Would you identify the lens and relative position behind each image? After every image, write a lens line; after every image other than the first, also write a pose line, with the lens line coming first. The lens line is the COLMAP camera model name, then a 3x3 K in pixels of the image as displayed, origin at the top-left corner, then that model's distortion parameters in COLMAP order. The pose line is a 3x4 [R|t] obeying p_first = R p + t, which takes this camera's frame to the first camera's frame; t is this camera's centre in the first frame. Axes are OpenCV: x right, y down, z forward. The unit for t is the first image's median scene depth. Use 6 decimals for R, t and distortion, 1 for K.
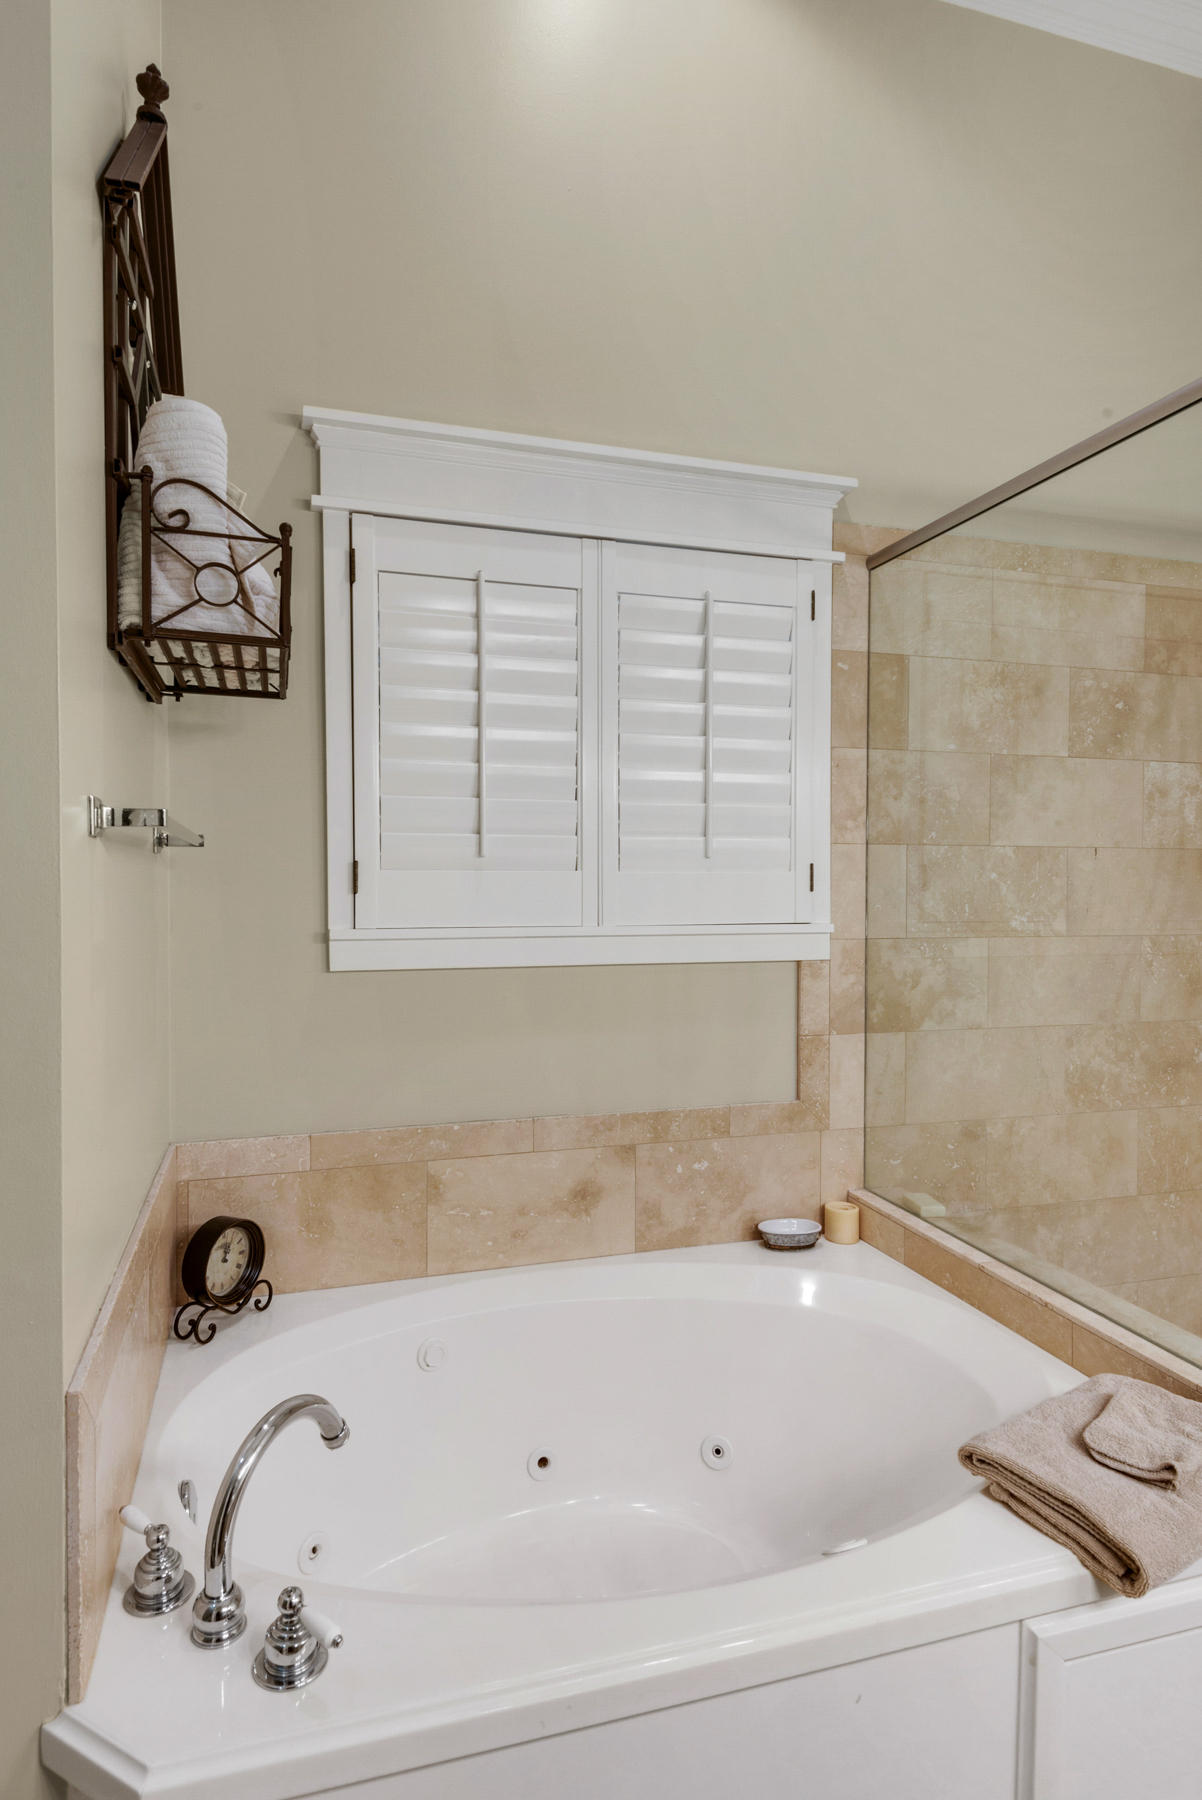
lens RADIAL K [[972.2, 0, 603.9], [0, 972.2, 895.3], [0, 0, 1]] dist [0.035756, -0.003138]
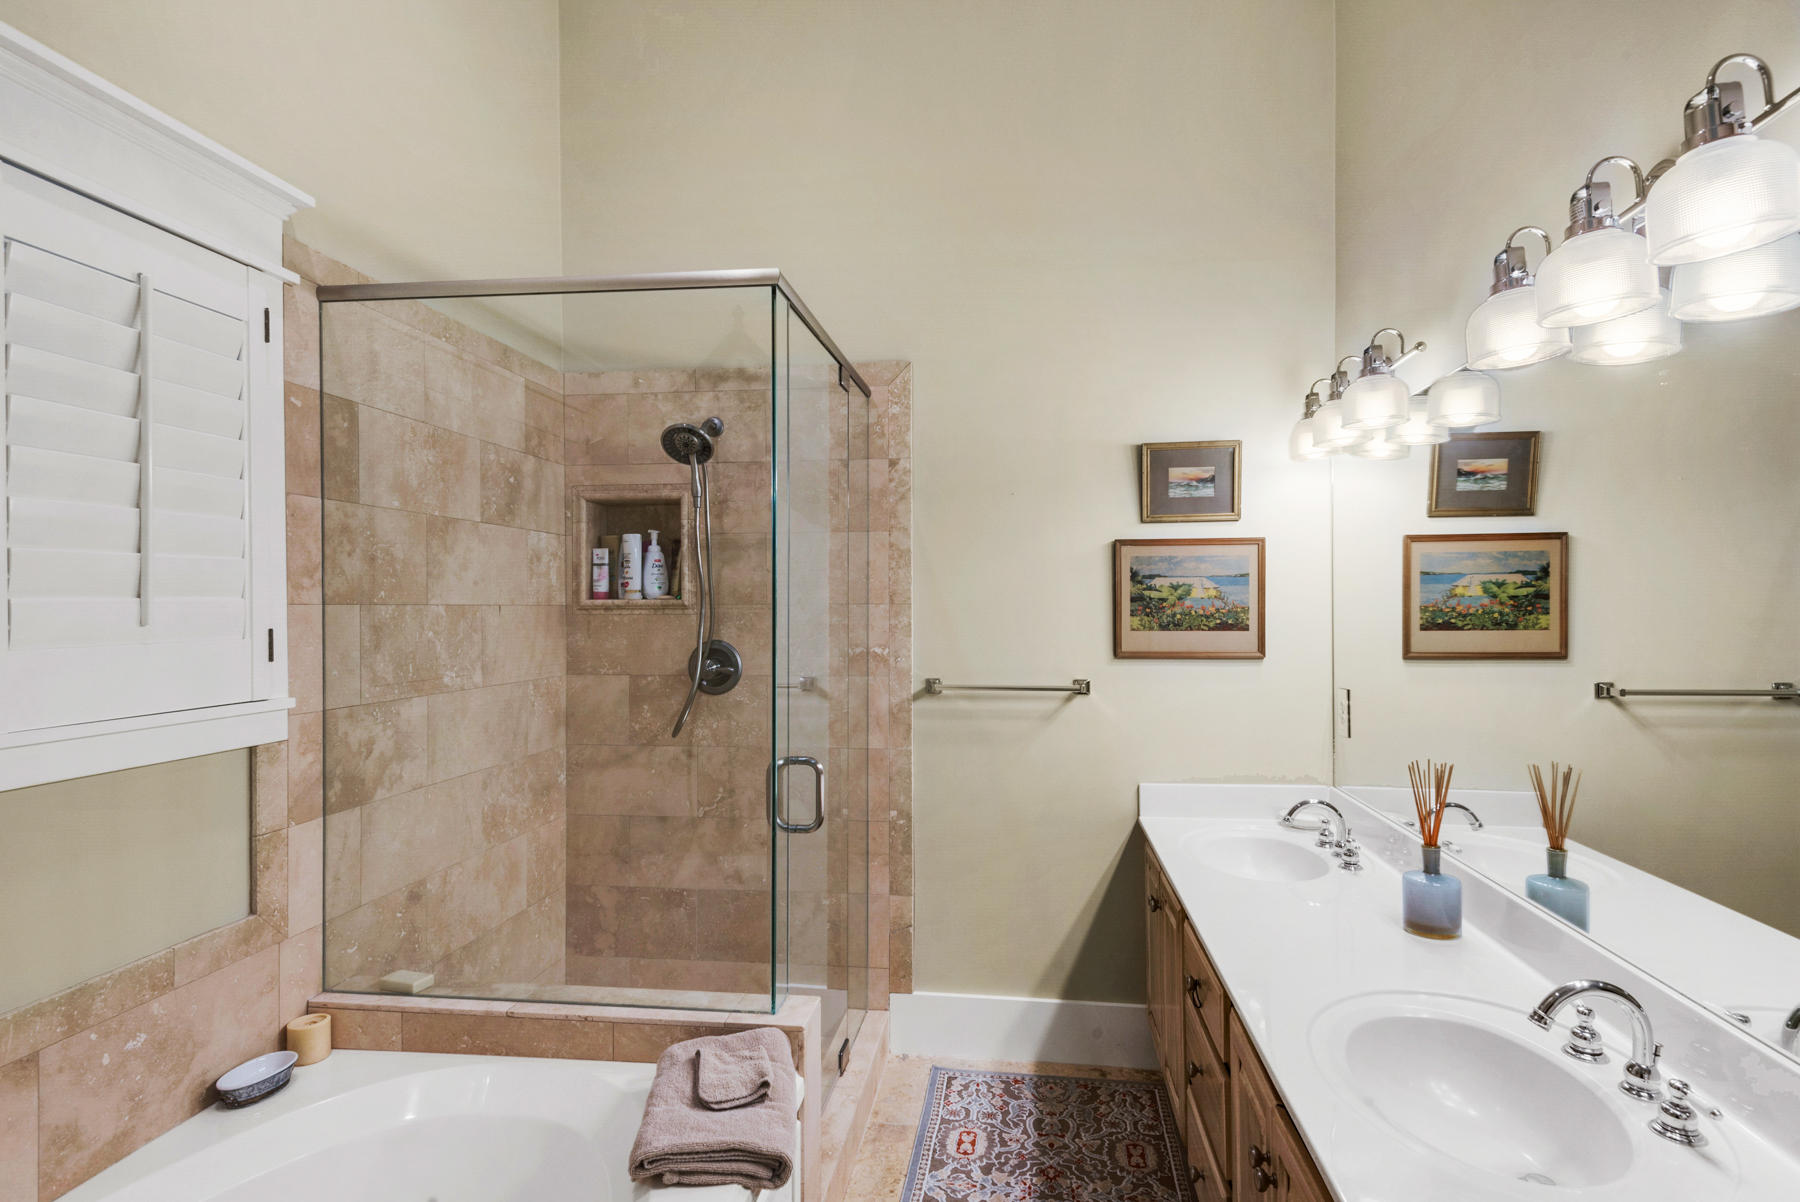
lens RADIAL K [[920.4, 0, 901.4], [0, 920.4, 604.4], [0, 0, 1]] dist [0.008103, -0.002093]
pose [[0.425716, -0.002778, 0.904852, -0.271427], [0.021781, 0.999737, -0.007178, -0.035008], [-0.904594, 0.022765, 0.425665, 0.158261]]
